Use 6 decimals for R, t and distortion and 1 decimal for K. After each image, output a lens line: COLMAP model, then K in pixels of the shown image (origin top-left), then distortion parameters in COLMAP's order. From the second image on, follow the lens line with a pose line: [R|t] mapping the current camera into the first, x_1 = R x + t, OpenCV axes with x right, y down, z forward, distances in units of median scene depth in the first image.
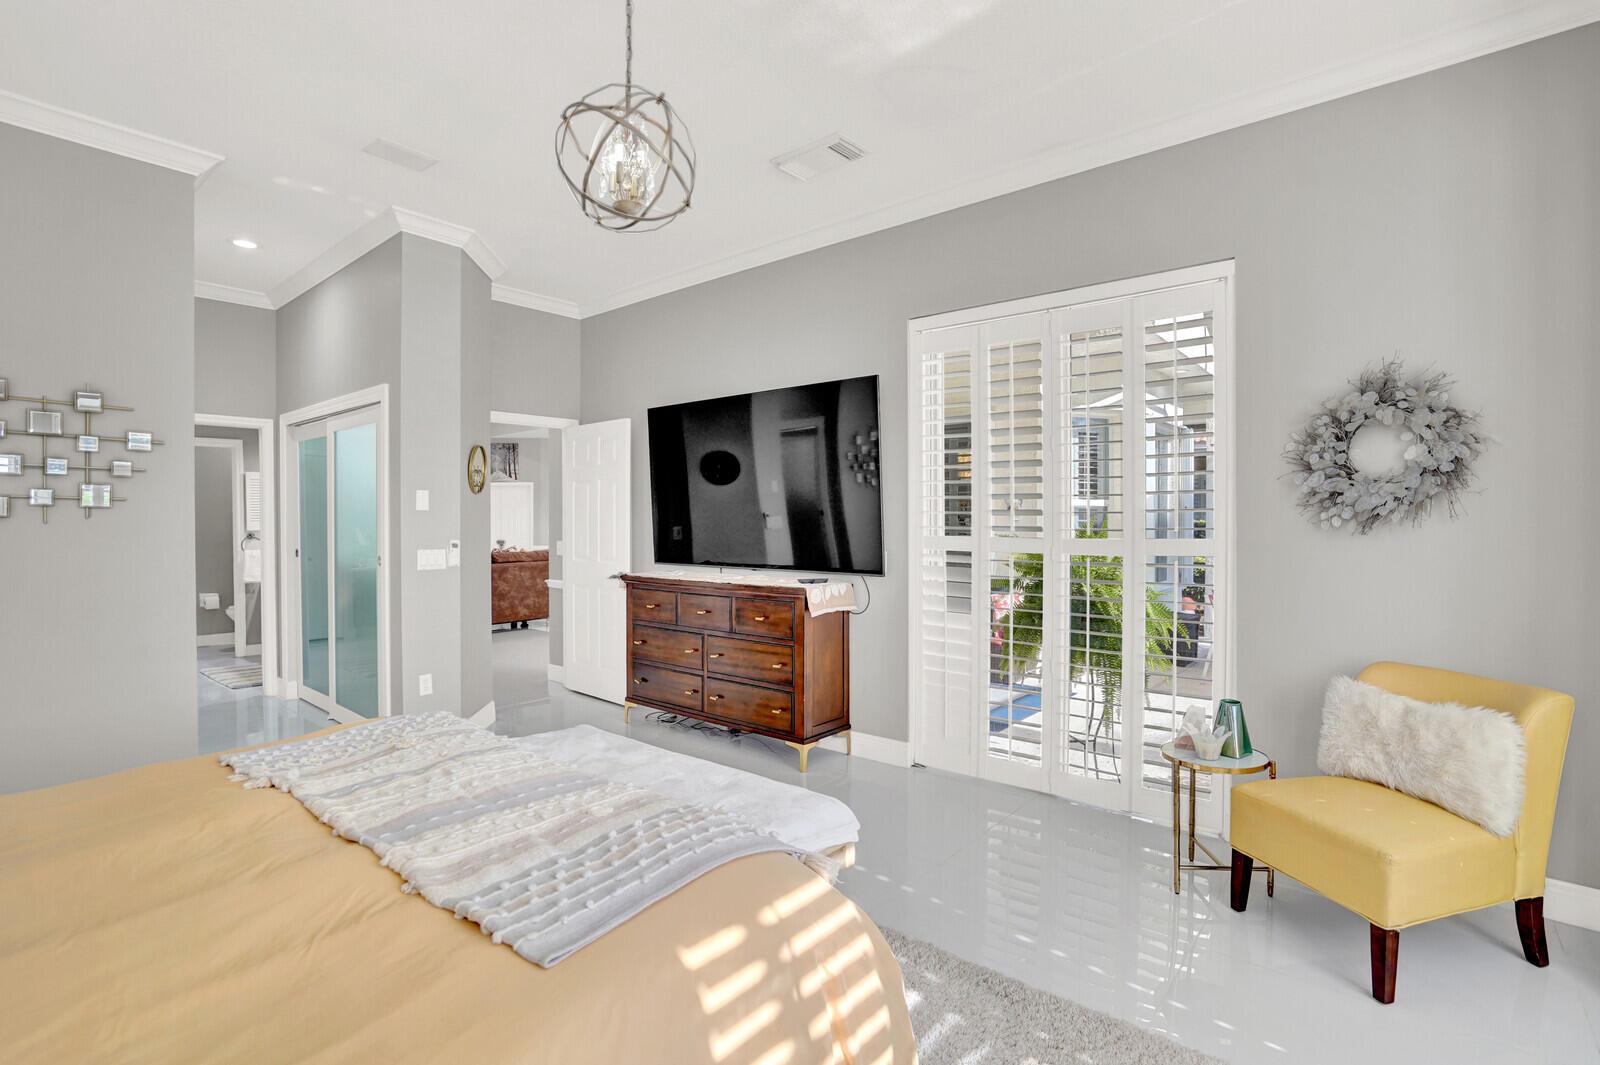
lens RADIAL K [[749.4, 0, 791.0], [0, 749.4, 531.1], [0, 0, 1]] dist [-0.062656, 0.030727]
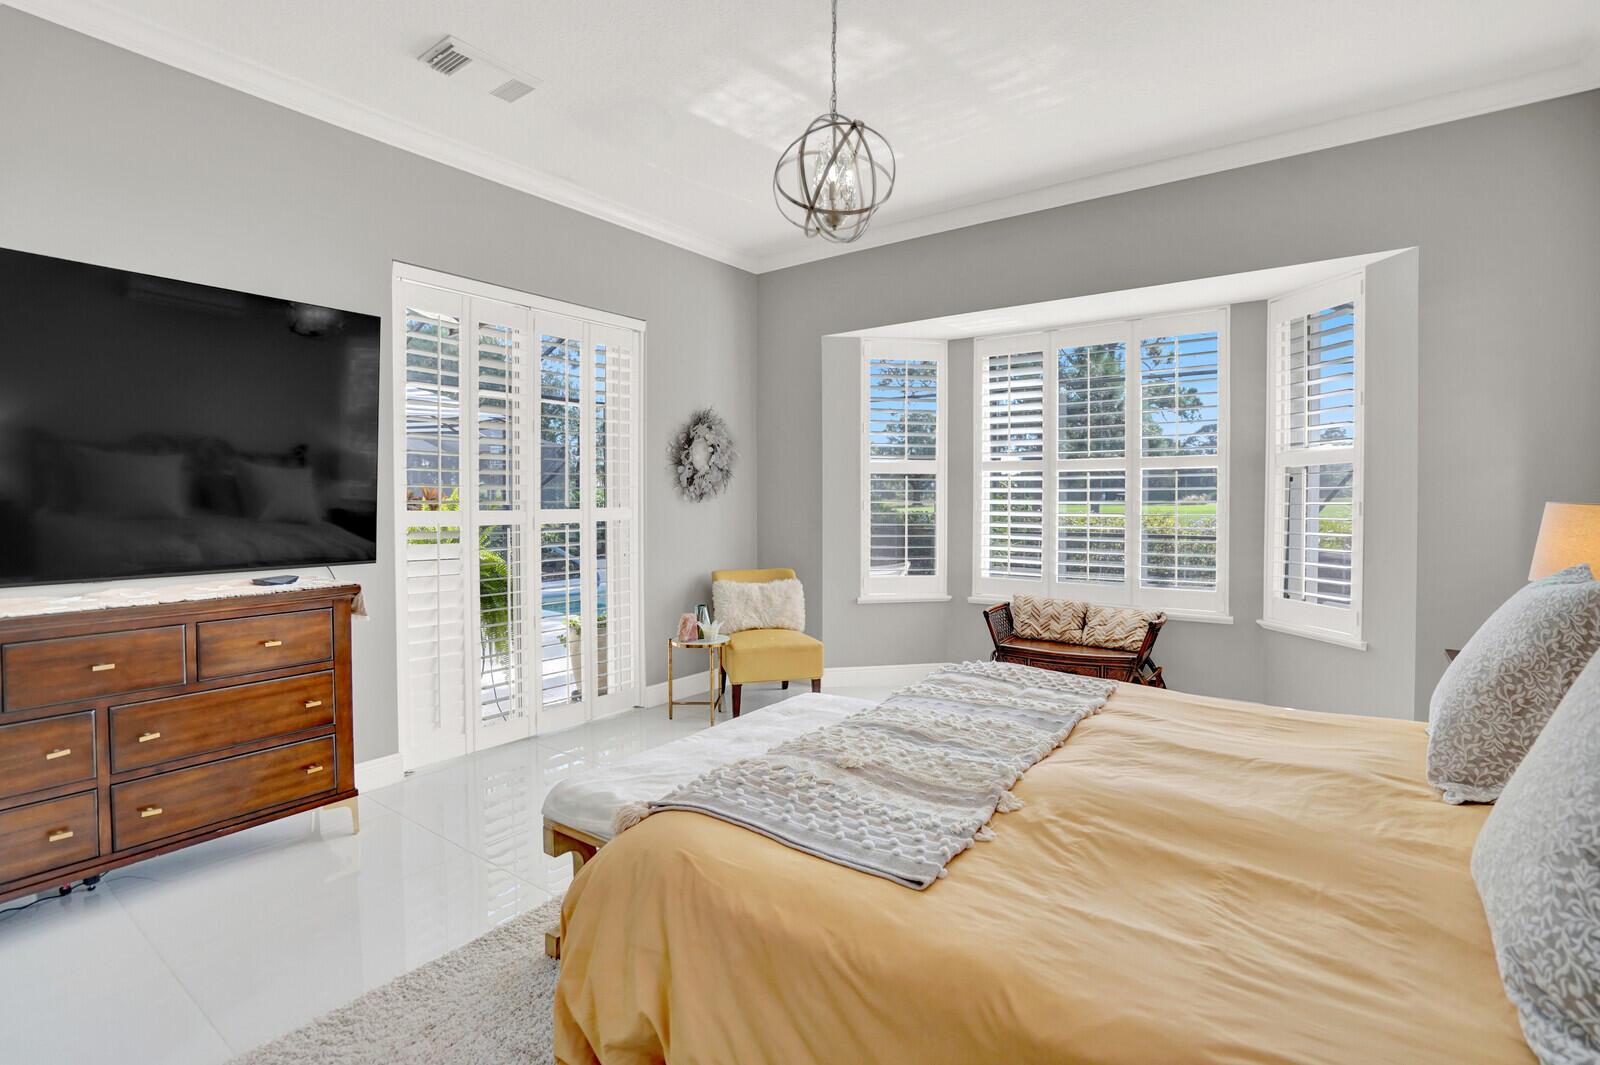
lens RADIAL K [[749.4, 0, 791.0], [0, 749.4, 531.1], [0, 0, 1]] dist [-0.062656, 0.030727]
pose [[-0.051579, -0.047819, 0.997523, -0.946465], [0.011085, 0.998764, 0.048451, -0.011900], [-0.998607, 0.013557, -0.050986, 0.779329]]
